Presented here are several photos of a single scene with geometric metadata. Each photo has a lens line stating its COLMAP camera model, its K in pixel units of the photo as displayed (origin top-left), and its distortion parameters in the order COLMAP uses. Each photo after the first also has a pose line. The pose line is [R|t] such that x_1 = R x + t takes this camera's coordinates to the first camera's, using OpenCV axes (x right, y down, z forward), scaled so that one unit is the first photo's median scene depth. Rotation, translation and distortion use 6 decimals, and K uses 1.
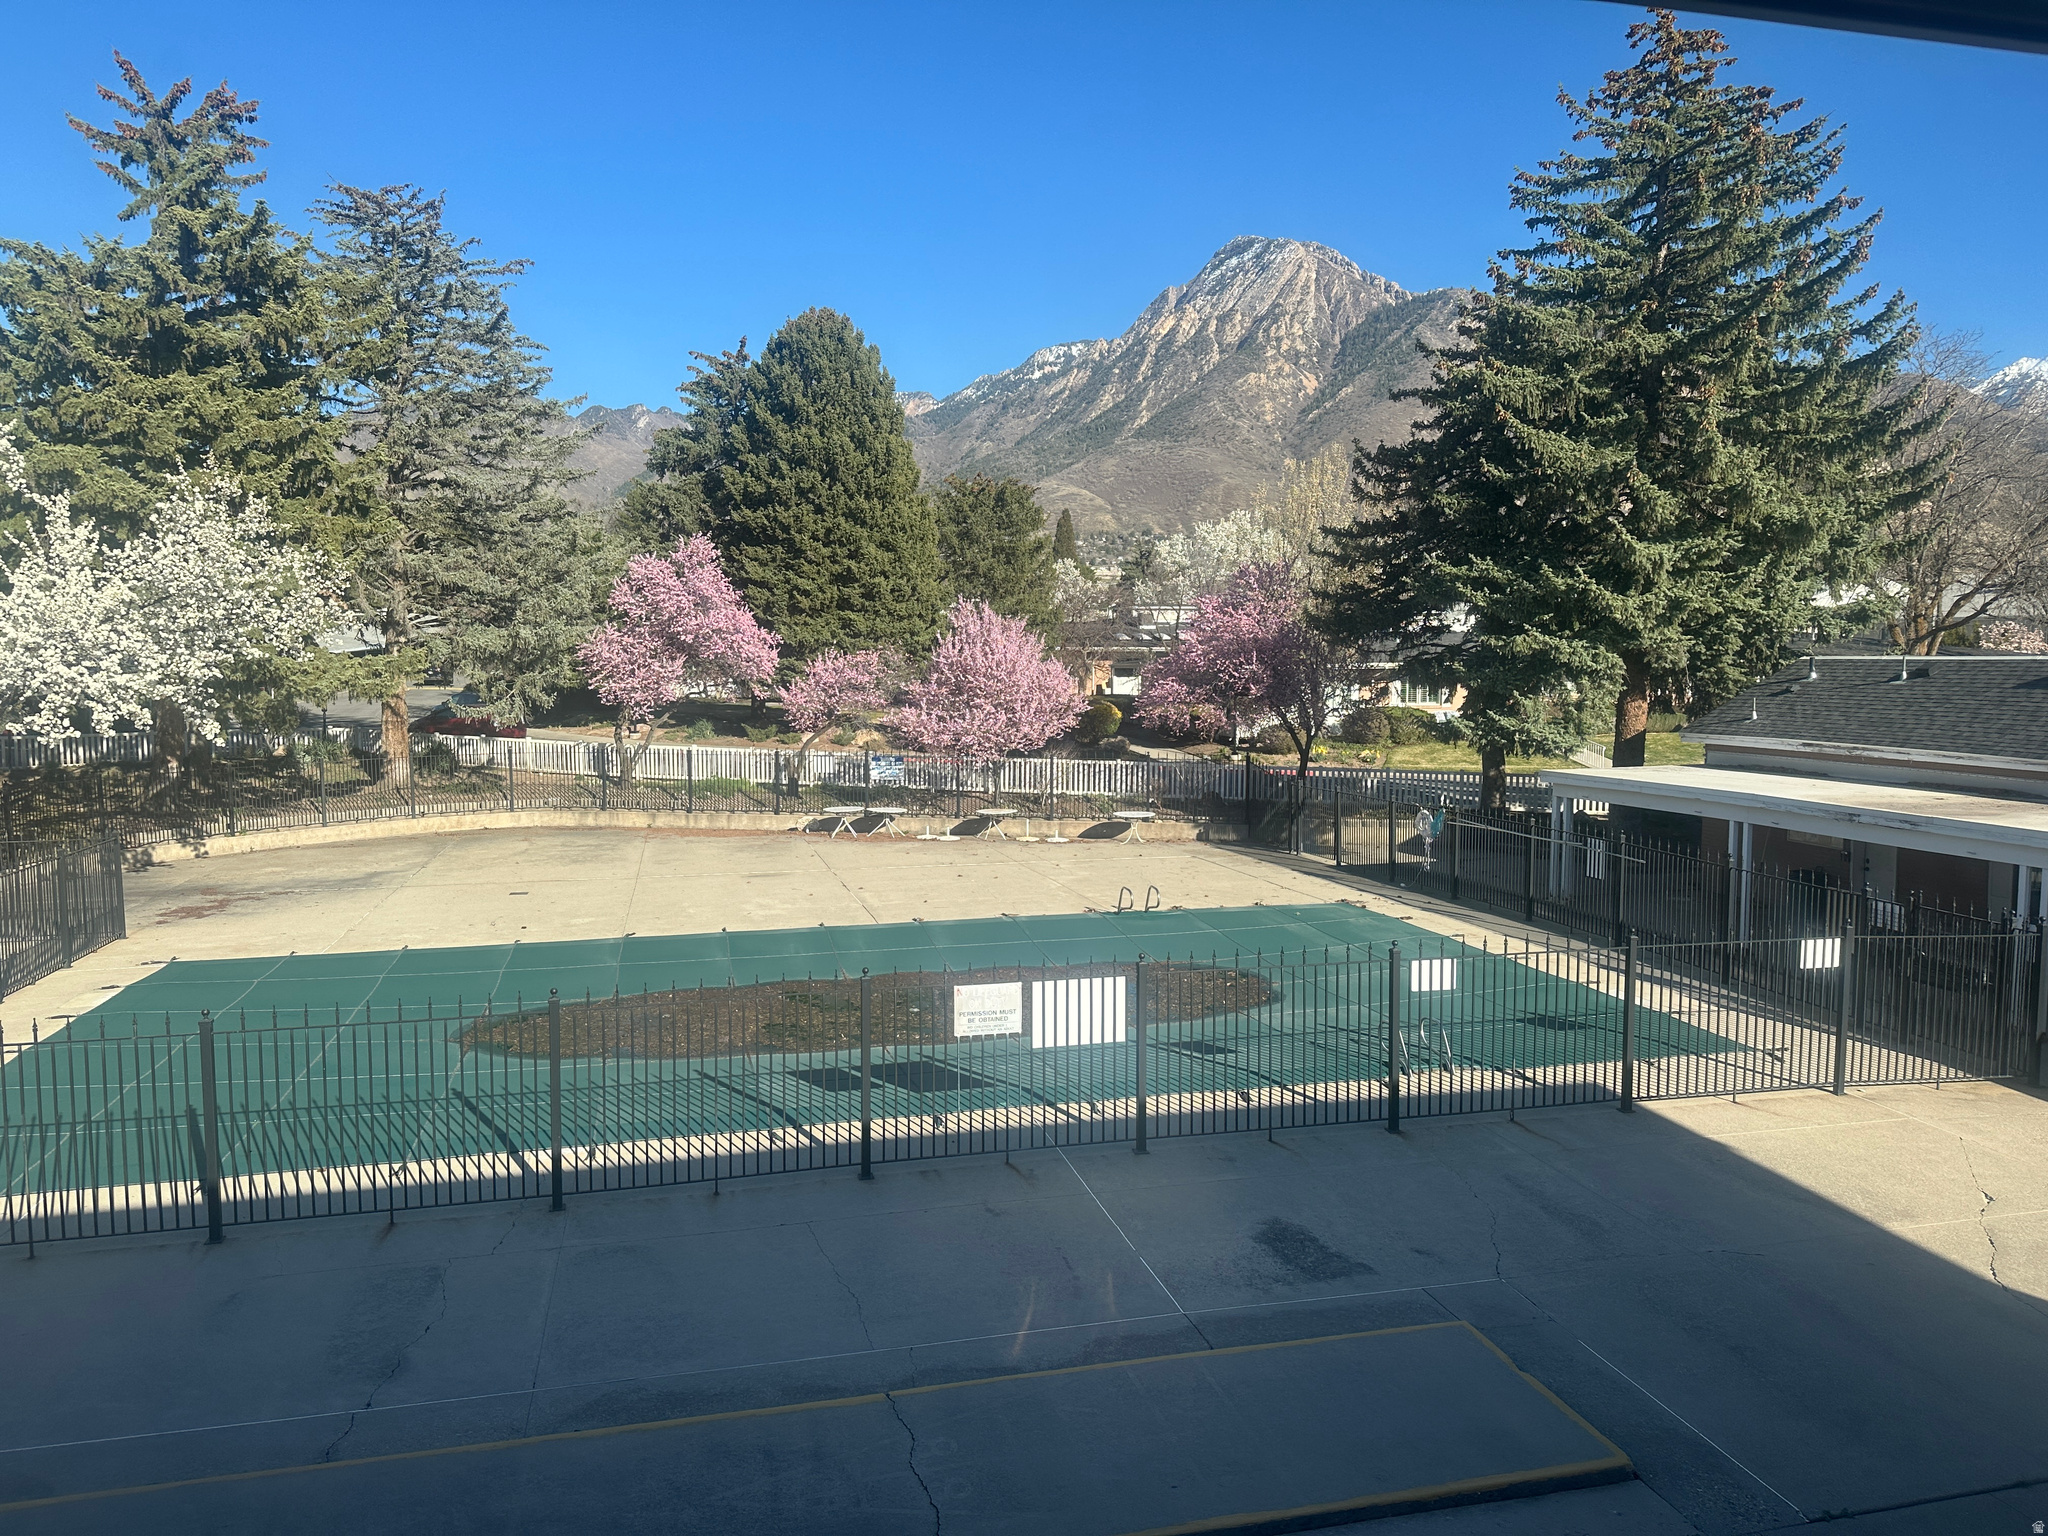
lens RADIAL K [[1428.2, 0, 1024.0], [0, 1428.2, 768.0], [0, 0, 1]] dist [0.067531, -0.078638]
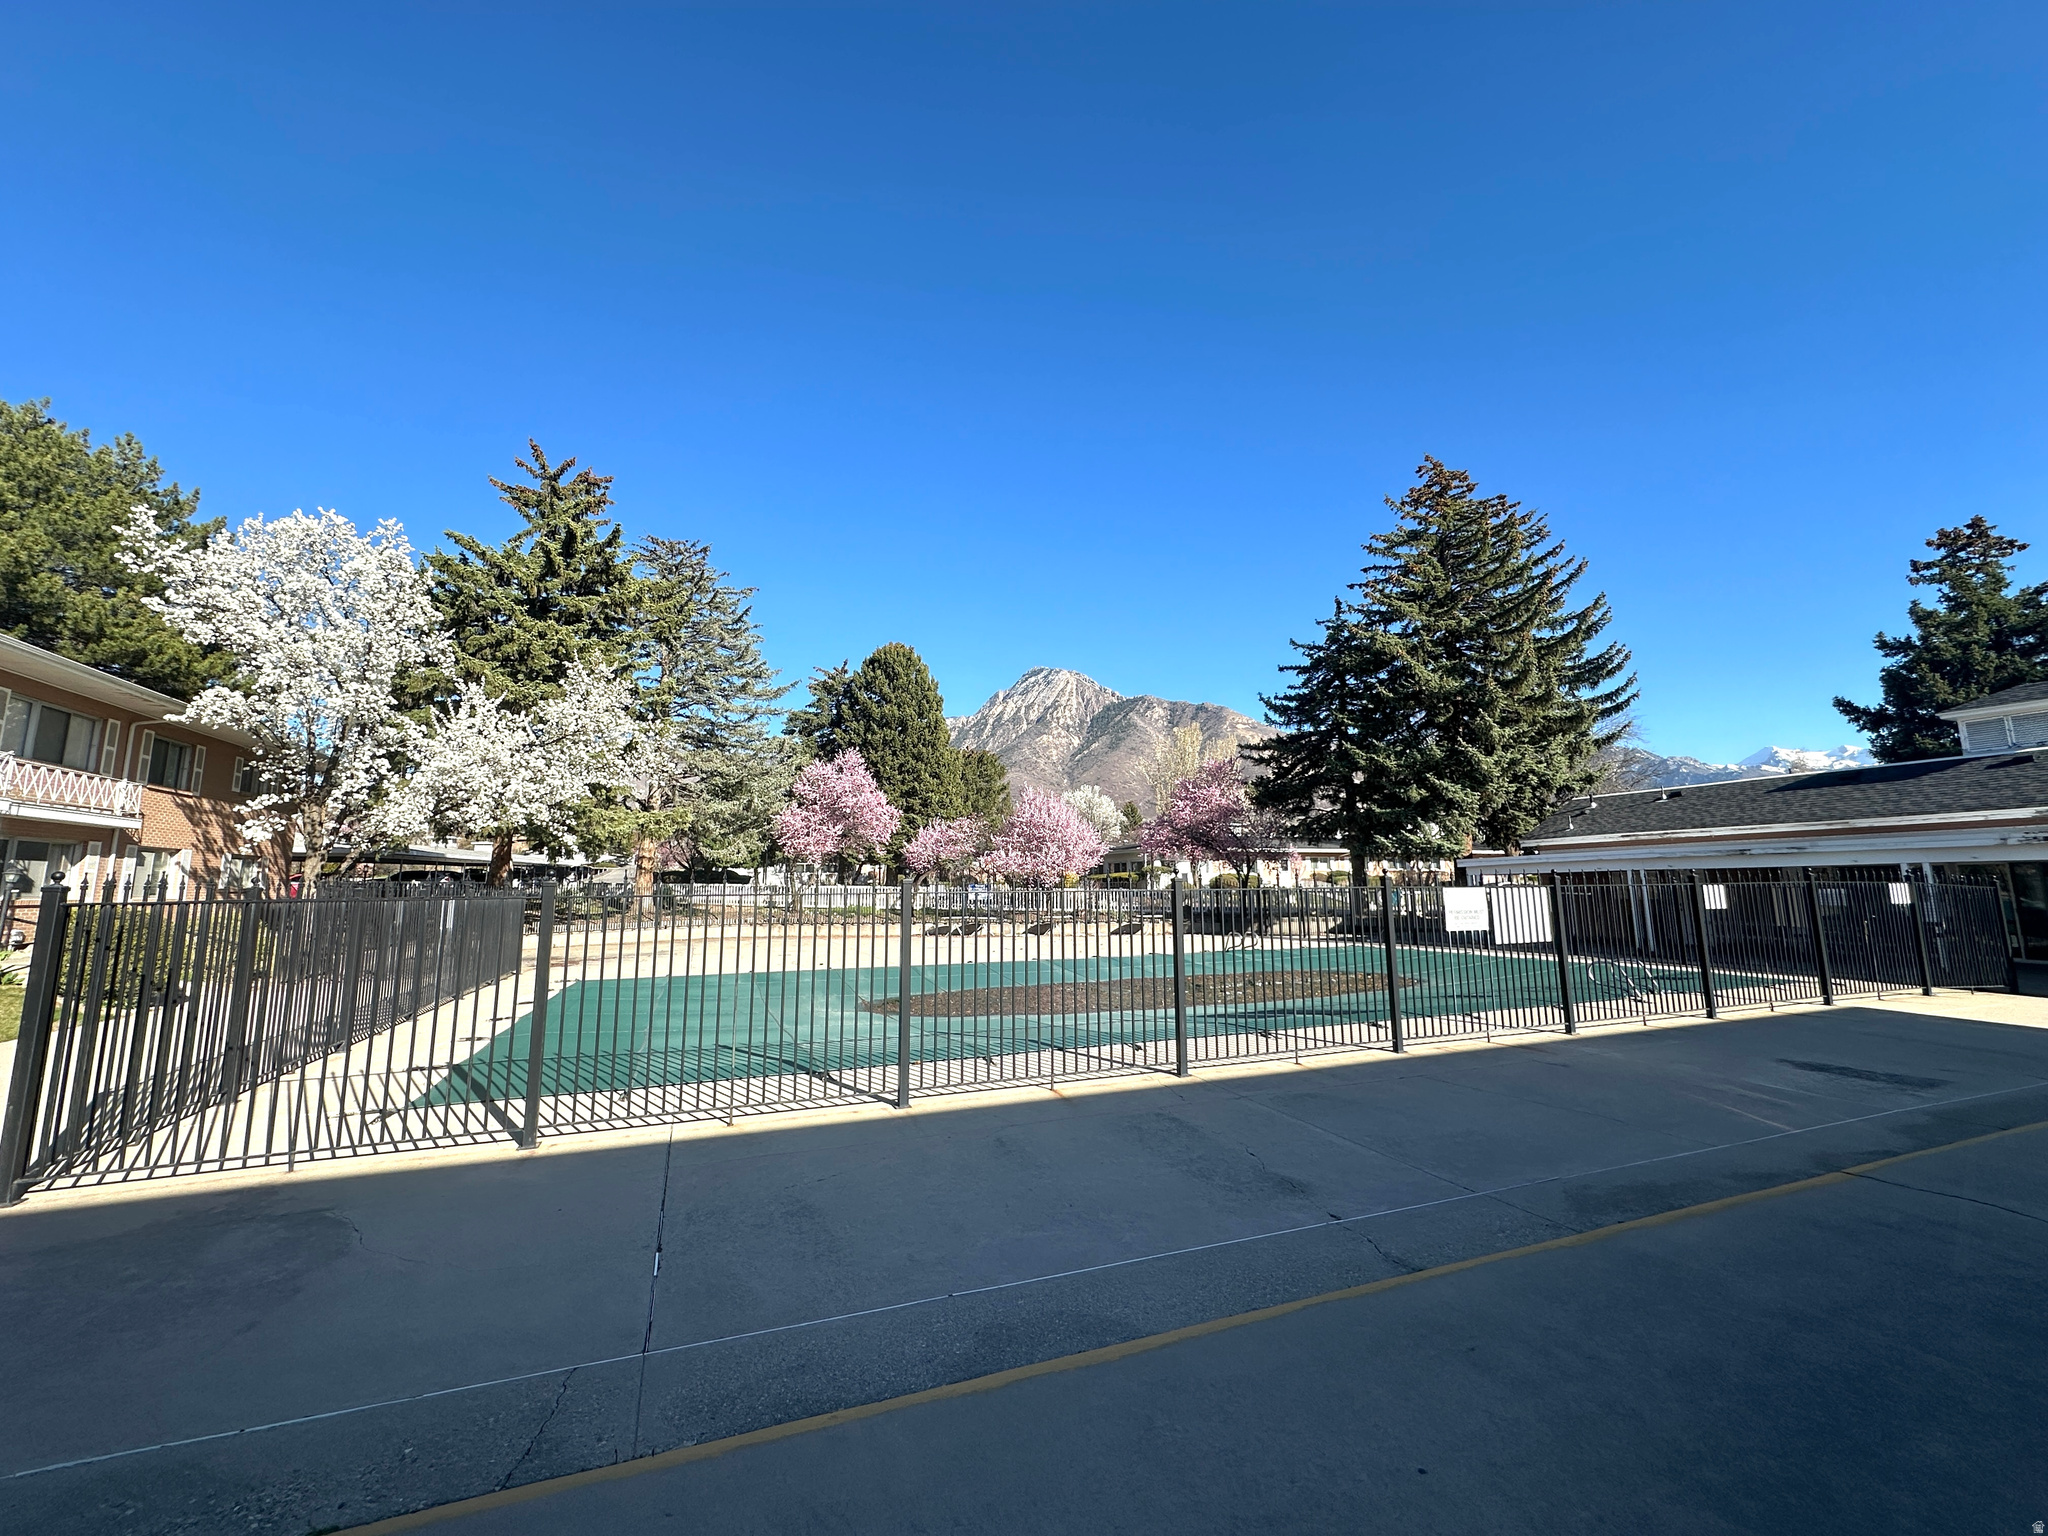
lens RADIAL K [[812.8, 0, 1023.0], [0, 812.8, 766.1], [0, 0, 1]] dist [-0.001926, 0.000718]
pose [[0.991941, 0.010970, 0.126224, -0.205523], [0.018033, 0.973878, -0.226355, 0.084207], [-0.125410, 0.226807, 0.965832, 0.147066]]
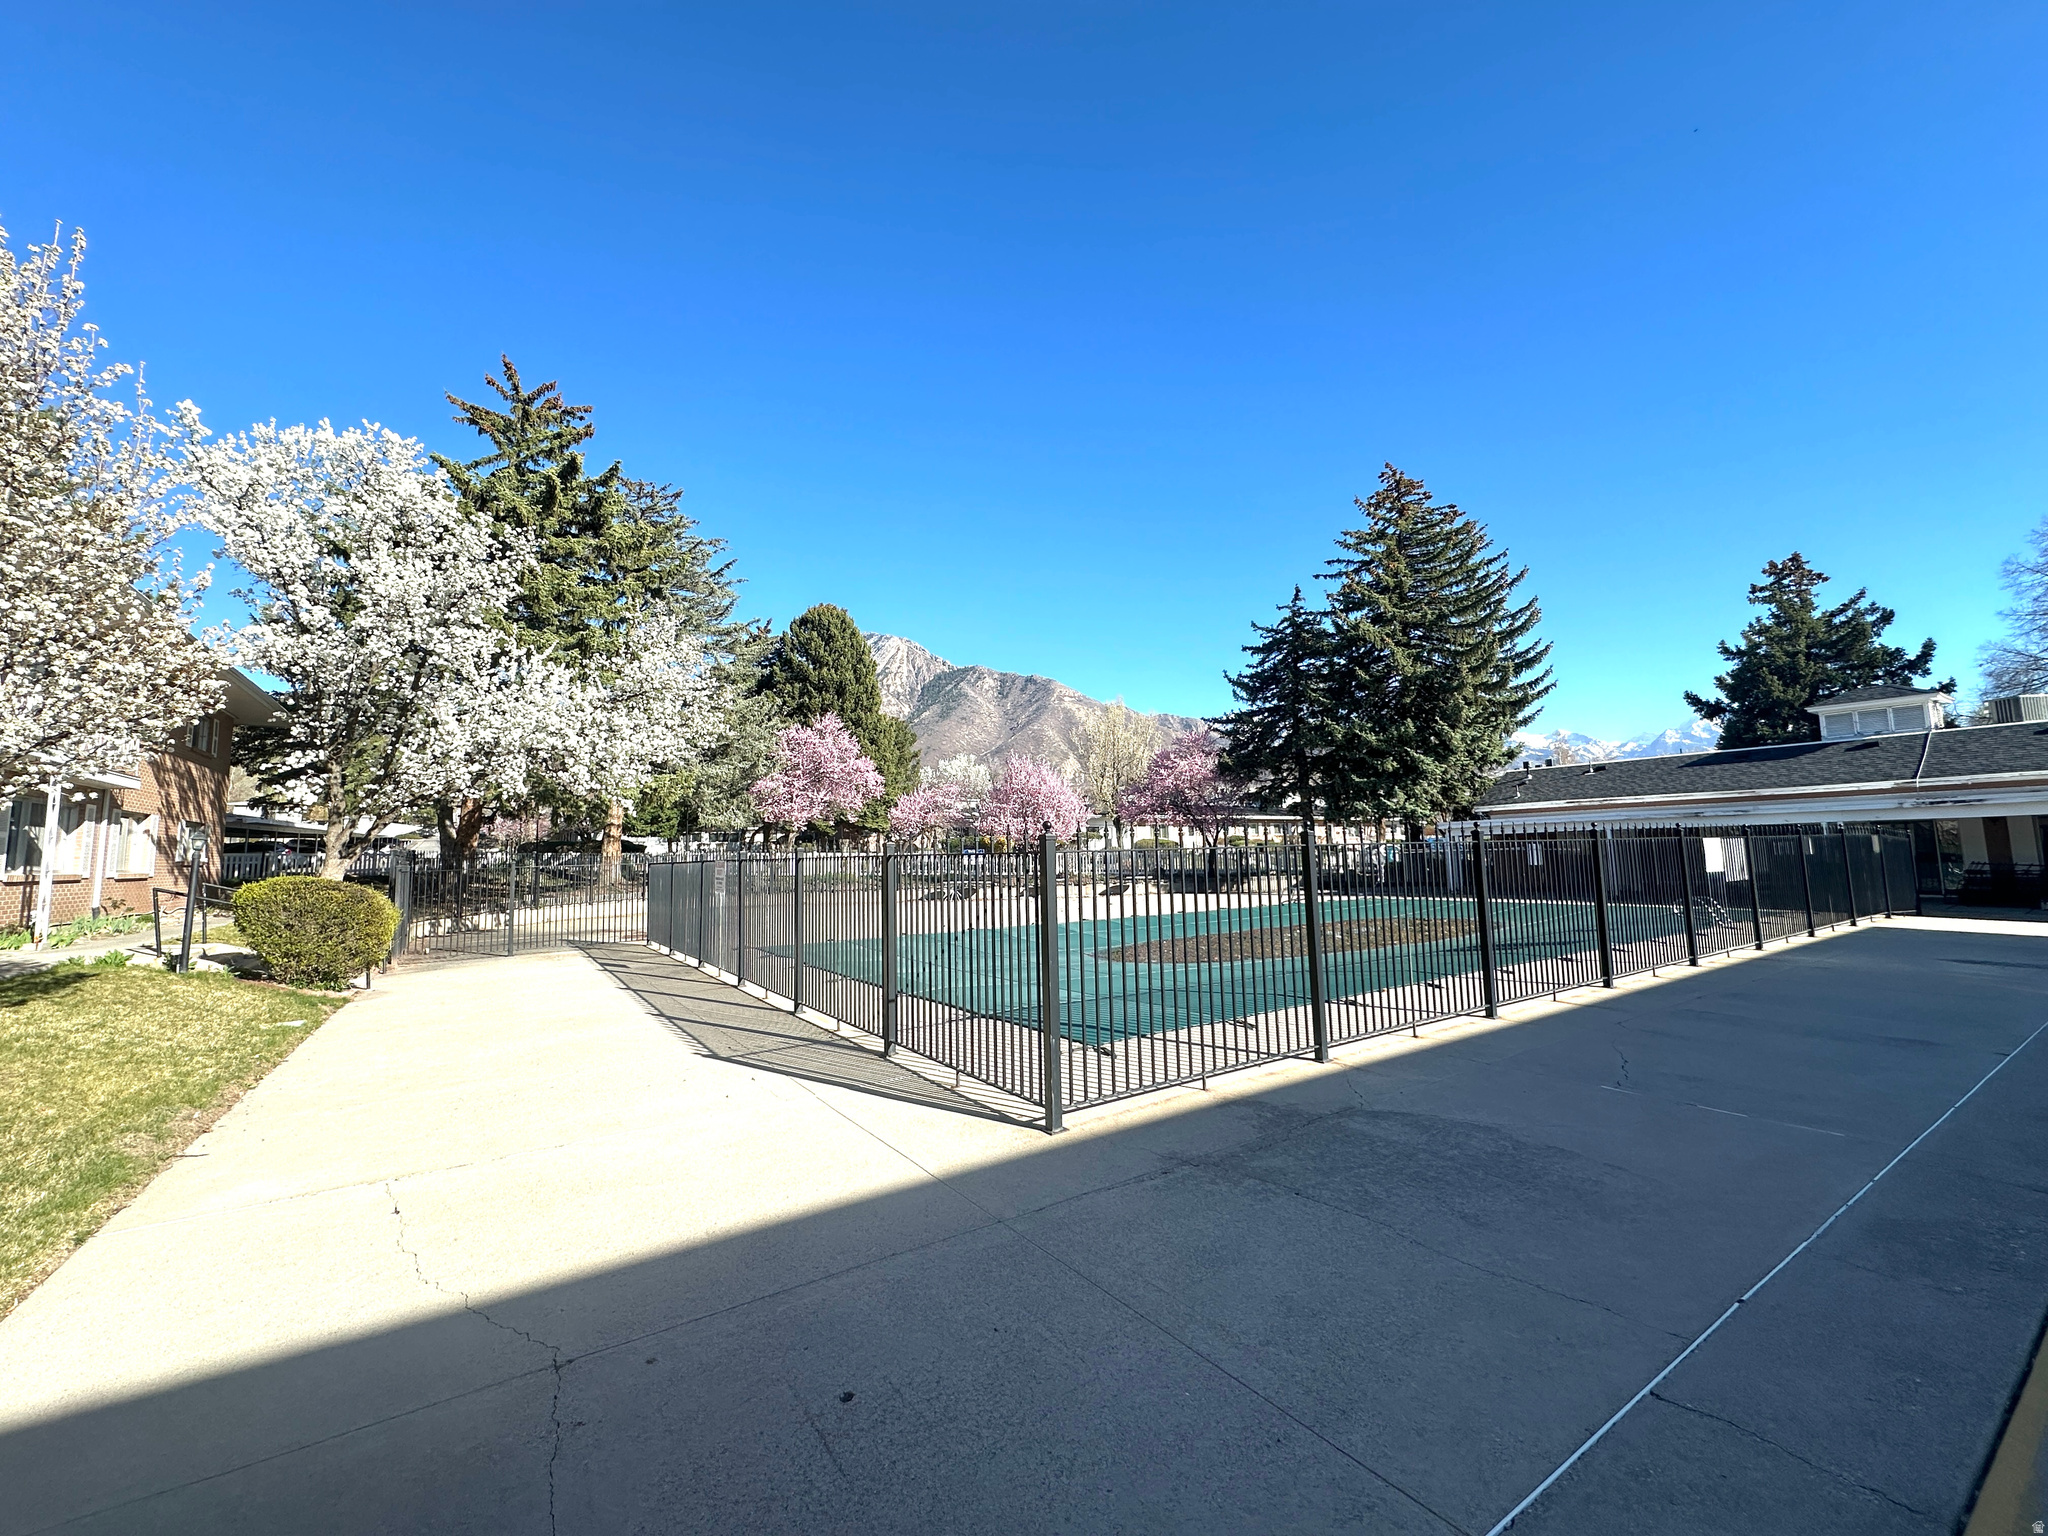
lens RADIAL K [[812.8, 0, 1023.0], [0, 812.8, 766.1], [0, 0, 1]] dist [-0.001926, 0.000718]
pose [[0.943752, 0.017215, 0.330205, -0.429991], [0.045916, 0.982145, -0.182435, 0.084256], [-0.327450, 0.187335, 0.926111, 0.172967]]
